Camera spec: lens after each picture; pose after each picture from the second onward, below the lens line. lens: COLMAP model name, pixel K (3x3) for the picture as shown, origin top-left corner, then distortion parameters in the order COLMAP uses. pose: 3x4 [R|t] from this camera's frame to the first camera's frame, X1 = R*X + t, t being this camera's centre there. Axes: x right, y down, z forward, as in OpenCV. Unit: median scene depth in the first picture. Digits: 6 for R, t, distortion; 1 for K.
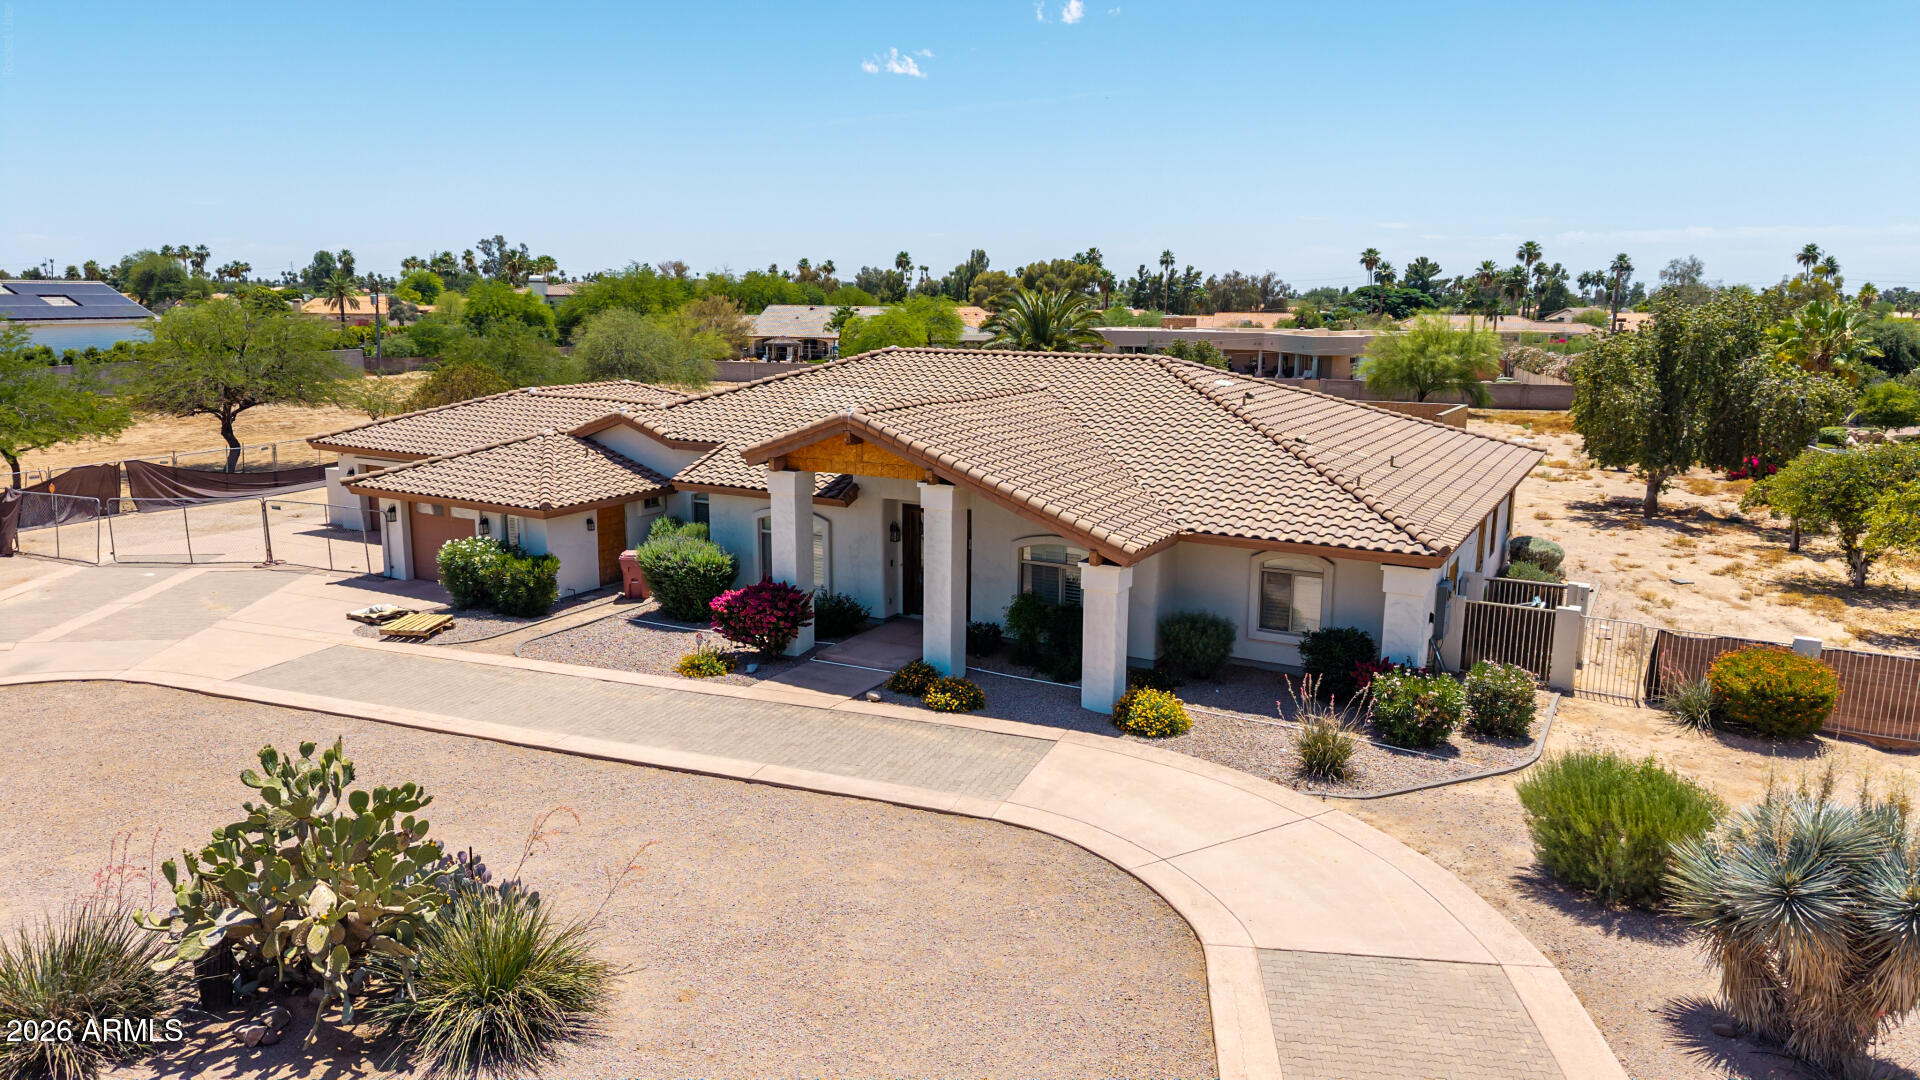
lens RADIAL K [[1276.0, 0, 956.3], [0, 1276.0, 555.7], [0, 0, 1]] dist [0.038442, -0.042825]
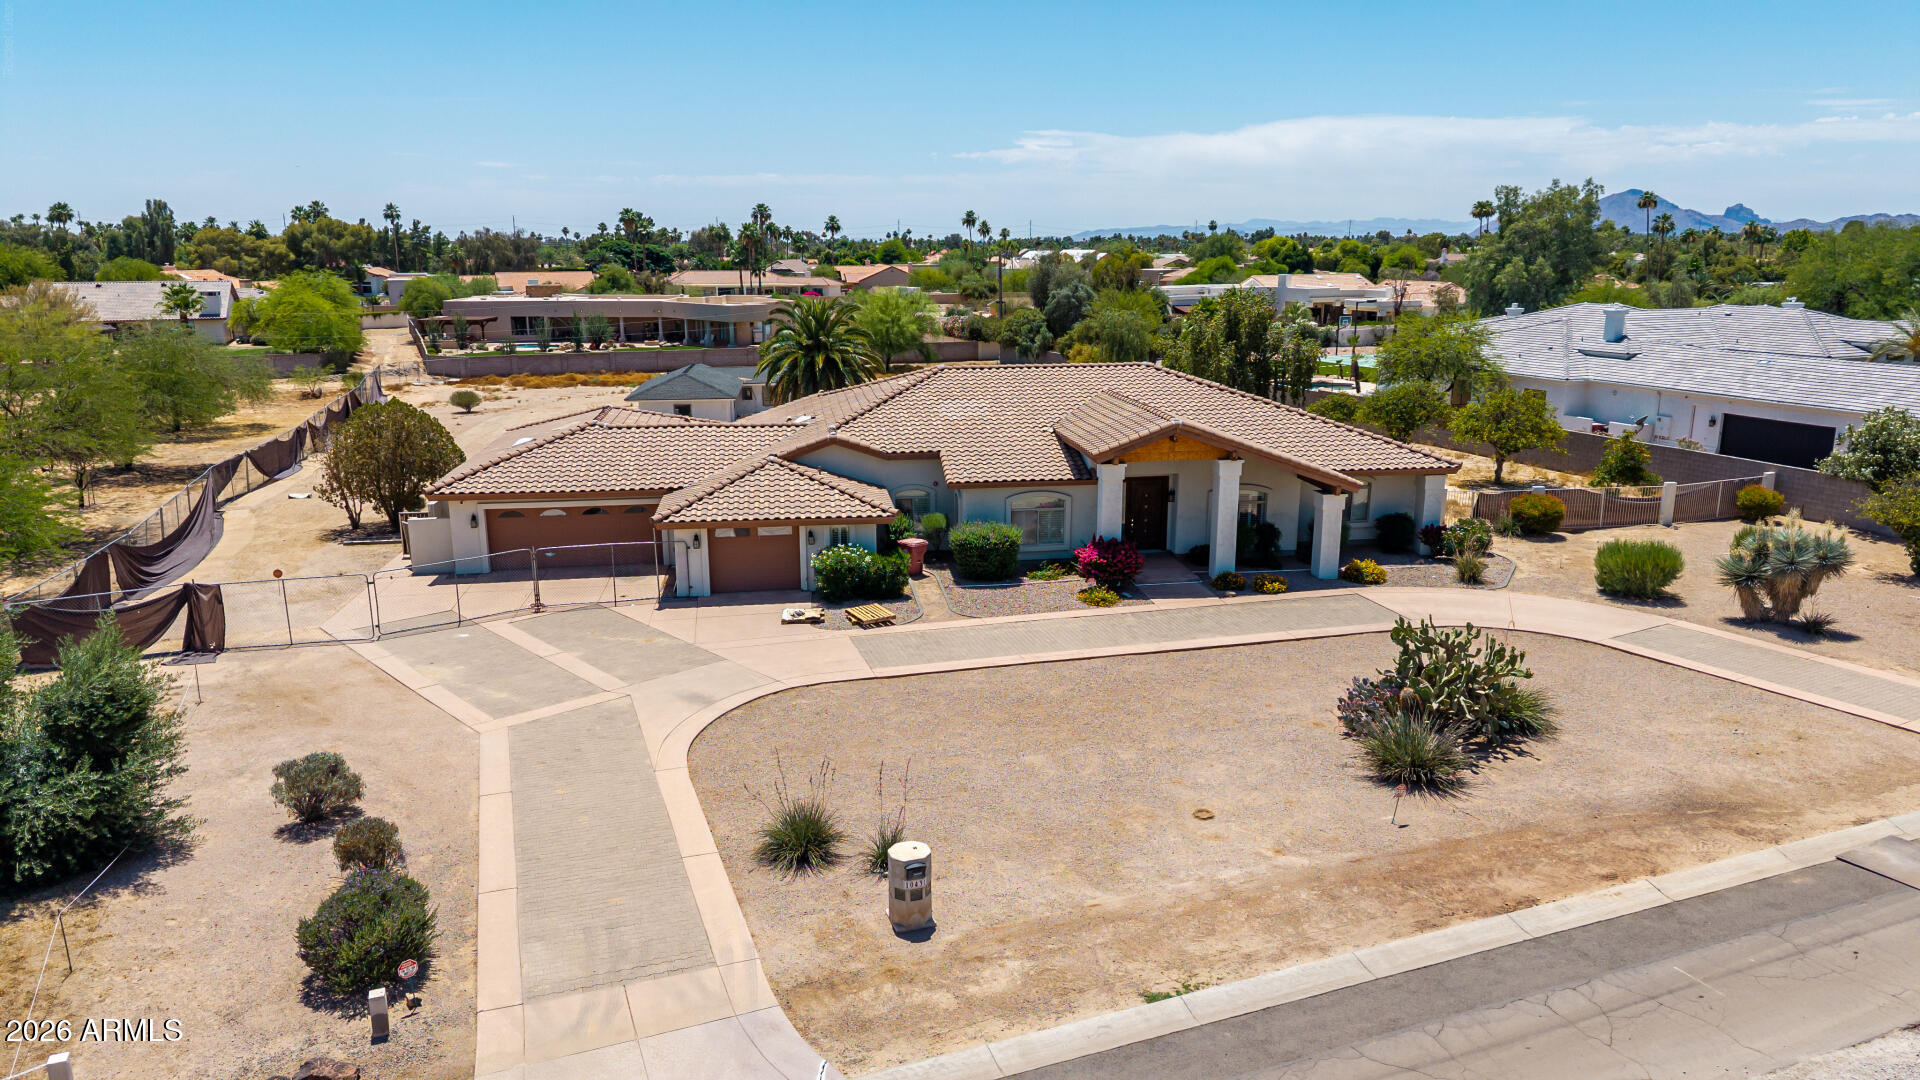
lens RADIAL K [[1276.0, 0, 954.0], [0, 1276.0, 523.7], [0, 0, 1]] dist [0.038442, -0.042825]
pose [[0.794752, -0.141269, 0.590265, -1.049383], [0.129070, 0.989628, 0.063065, -0.102641], [-0.593052, 0.026064, 0.804742, -0.090870]]
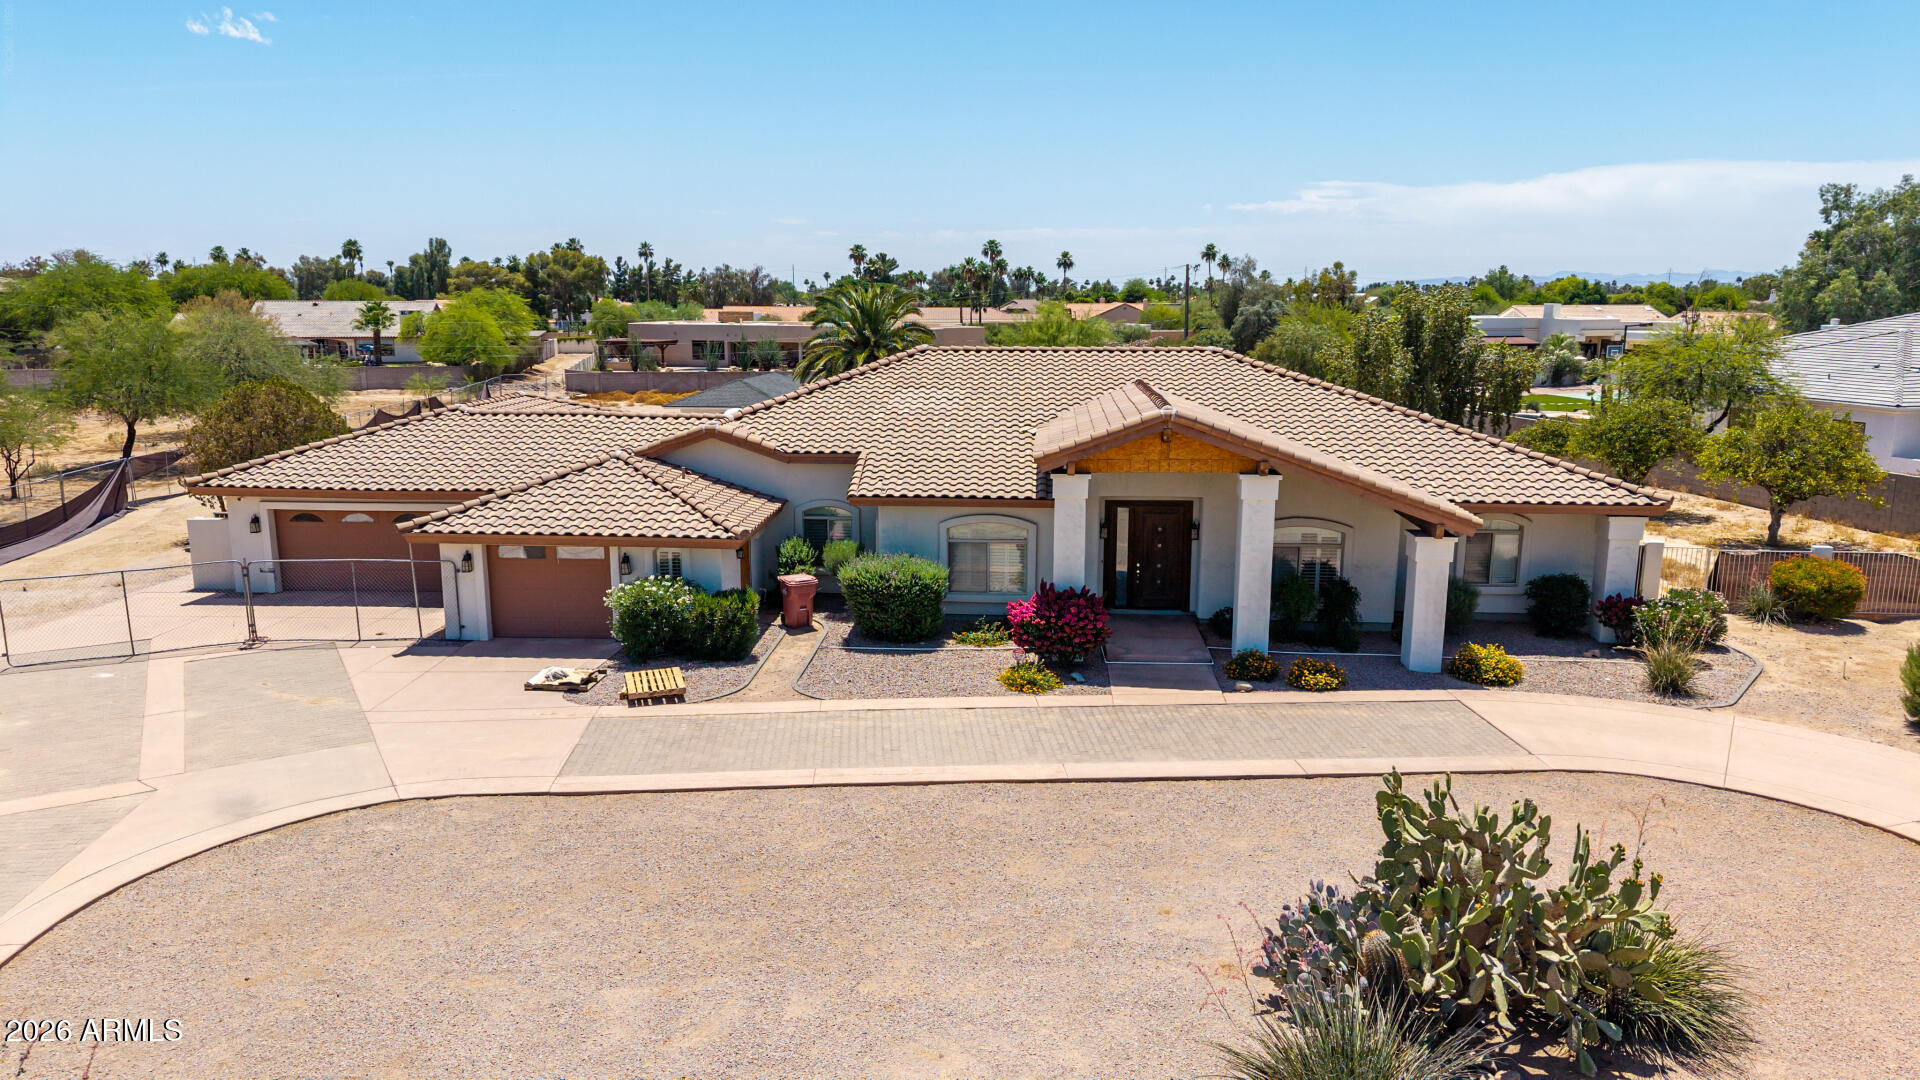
lens RADIAL K [[1276.0, 0, 955.8], [0, 1276.0, 532.2], [0, 0, 1]] dist [0.038442, -0.042825]
pose [[0.903289, -0.085590, 0.420409, -0.560032], [0.090363, 0.995872, 0.008593, -0.034192], [-0.419409, 0.030227, 0.907294, 0.128473]]
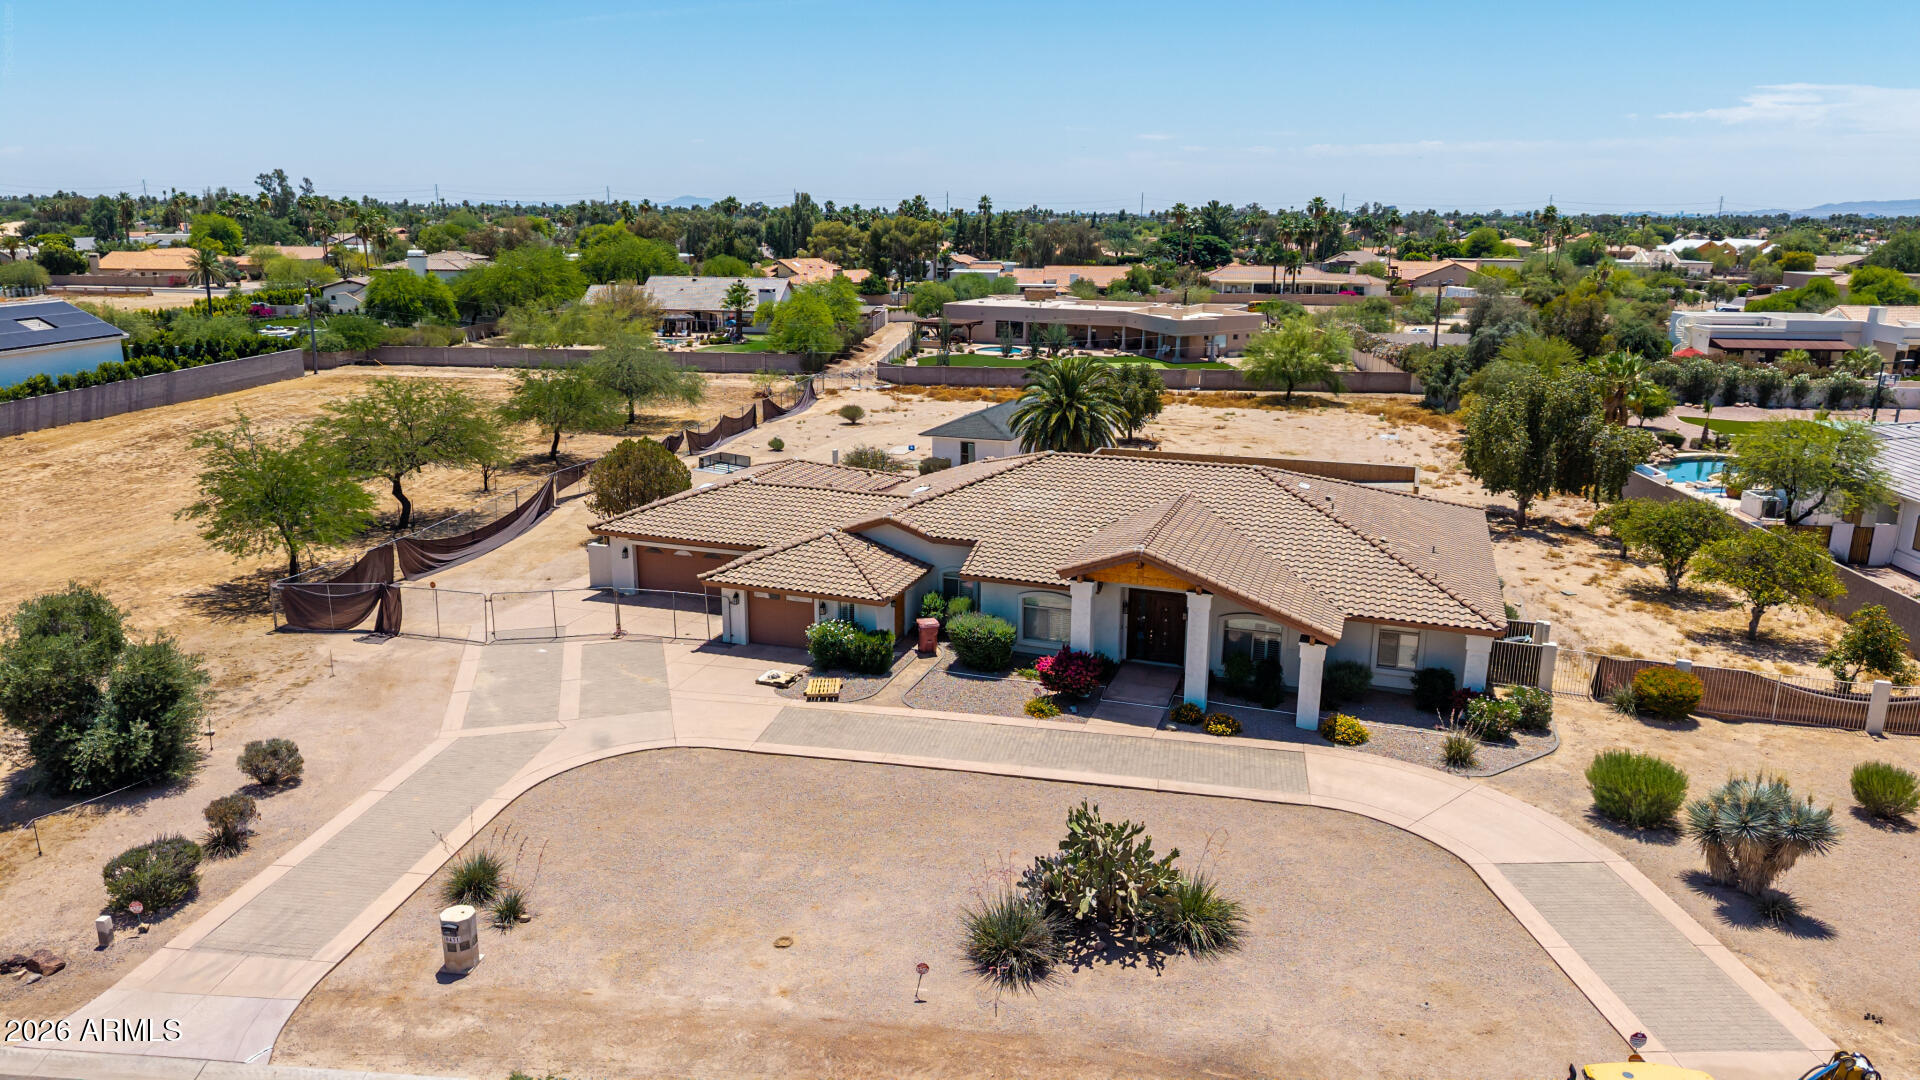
lens RADIAL K [[1276.0, 0, 958.2], [0, 1276.0, 544.1], [0, 0, 1]] dist [0.038442, -0.042825]
pose [[0.984747, -0.044233, 0.168276, -0.481773], [0.034539, 0.997594, 0.060105, -0.185752], [-0.170529, -0.053376, 0.983906, -0.442267]]
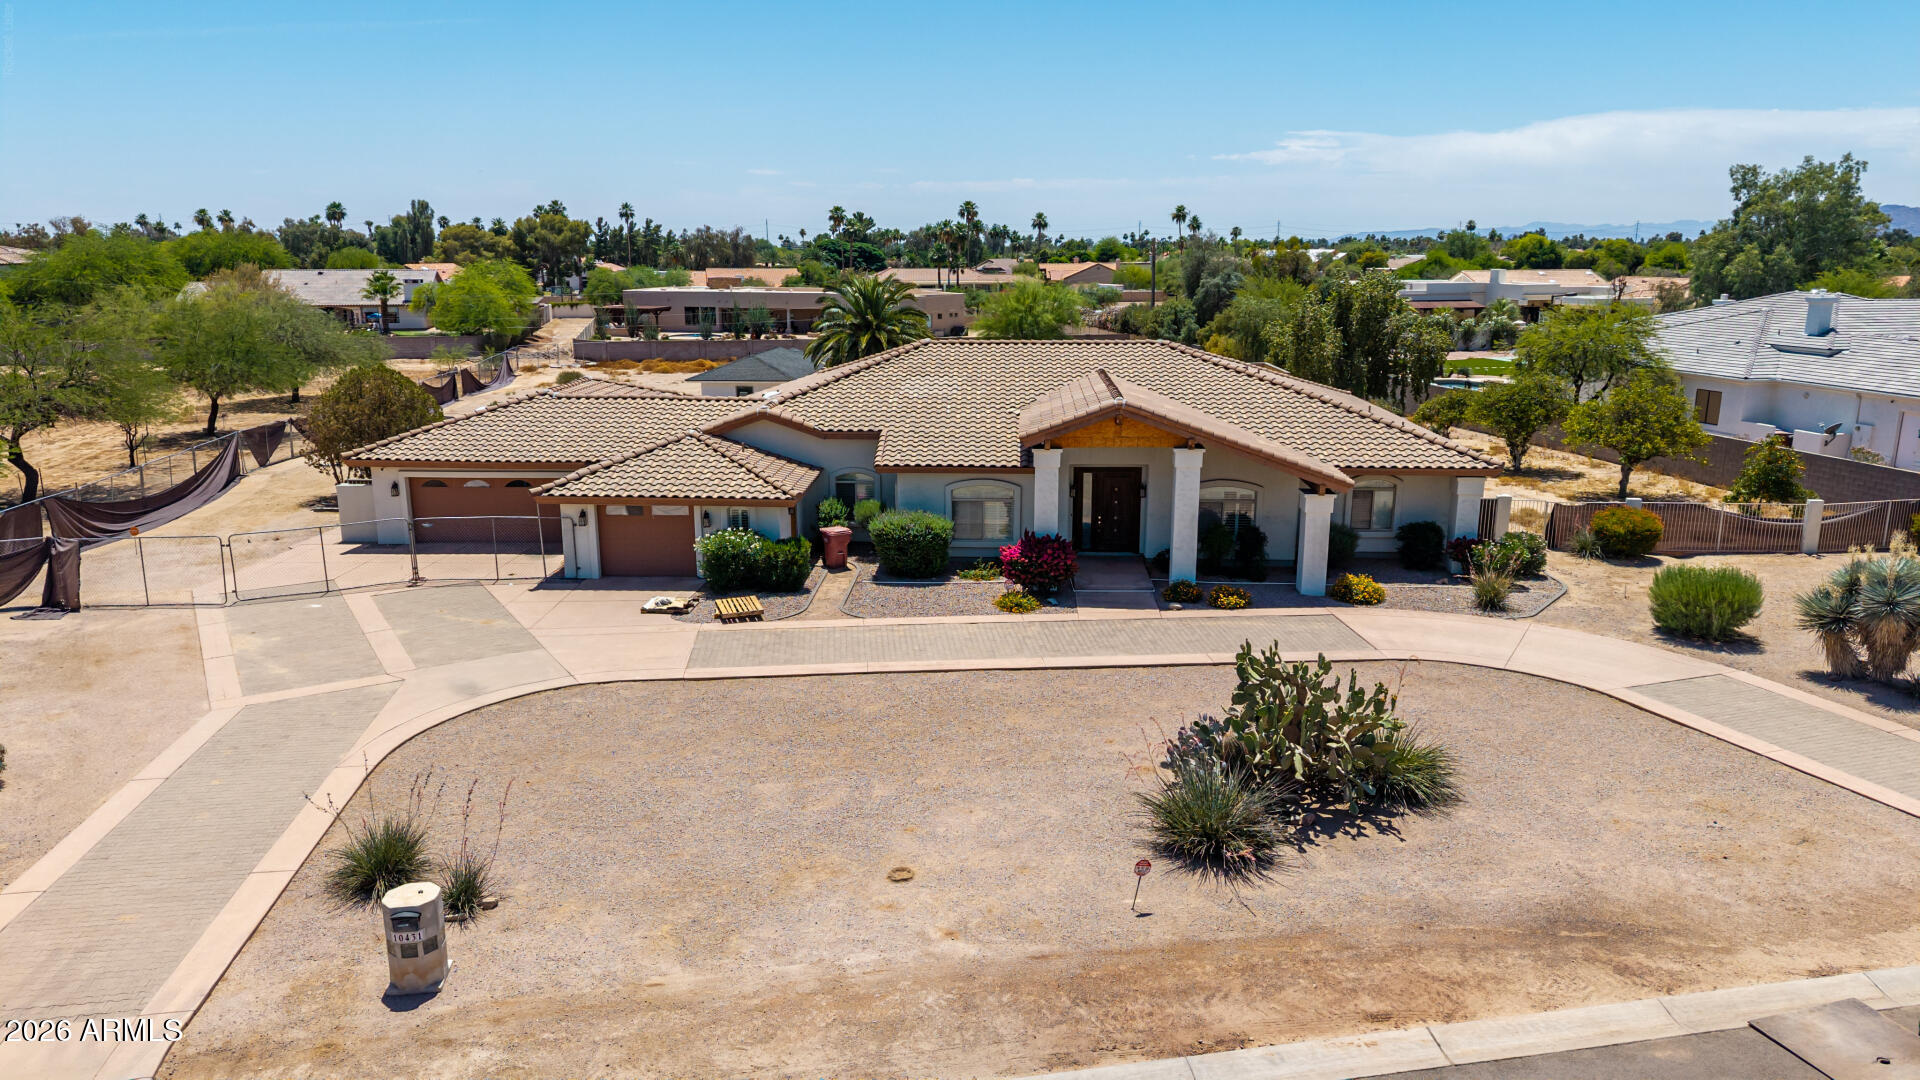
lens RADIAL K [[1276.0, 0, 955.9], [0, 1276.0, 531.3], [0, 0, 1]] dist [0.038442, -0.042825]
pose [[0.894464, -0.106533, 0.434263, -0.700146], [0.096676, 0.994307, 0.044796, -0.044313], [-0.436563, 0.001914, 0.899671, -0.113216]]
